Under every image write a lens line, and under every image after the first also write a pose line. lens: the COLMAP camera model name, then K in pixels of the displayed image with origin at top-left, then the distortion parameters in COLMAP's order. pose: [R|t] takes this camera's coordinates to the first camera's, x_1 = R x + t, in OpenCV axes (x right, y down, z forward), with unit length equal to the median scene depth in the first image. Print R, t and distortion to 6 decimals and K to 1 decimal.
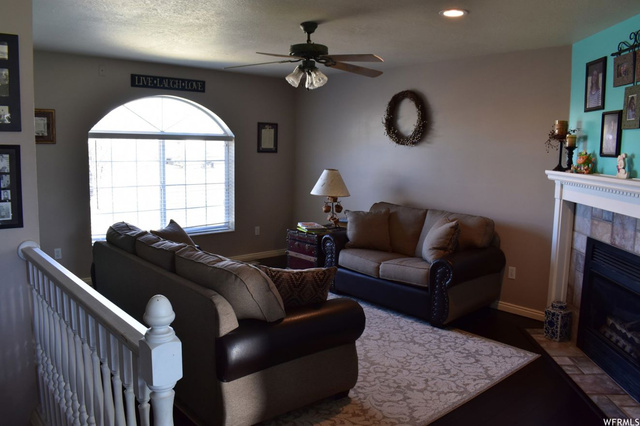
lens RADIAL K [[498.1, 0, 315.3], [0, 498.1, 213.2], [0, 0, 1]] dist [-0.110806, 0.031489]
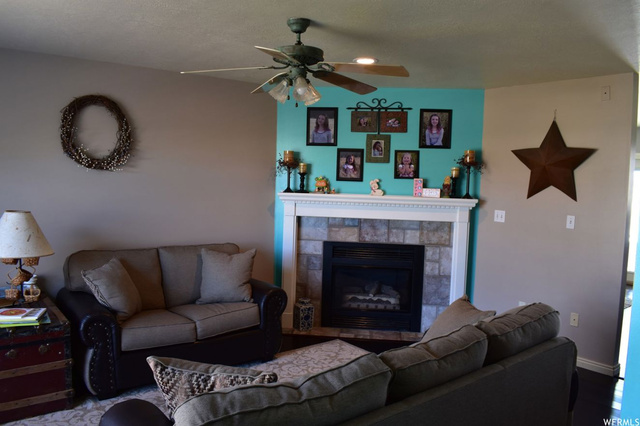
lens RADIAL K [[498.1, 0, 320.3], [0, 498.1, 212.7], [0, 0, 1]] dist [-0.110806, 0.031489]
pose [[0.041052, -0.088111, 0.995264, -0.795103], [0.107213, 0.990741, 0.083288, -0.145530], [-0.993388, 0.103286, 0.050118, 0.955269]]
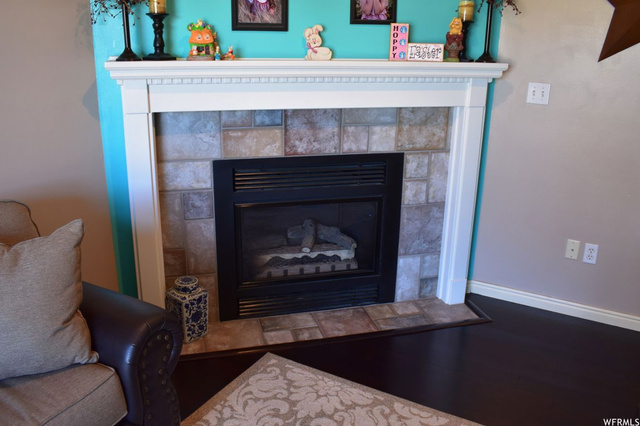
lens RADIAL K [[546.6, 0, 317.8], [0, 546.6, 210.2], [0, 0, 1]] dist [-0.074994, -0.016807]
pose [[-0.318800, -0.310656, 0.895466, -0.146683], [0.108409, 0.926611, 0.360056, -0.137889], [-0.941602, 0.211862, -0.261725, 1.097175]]
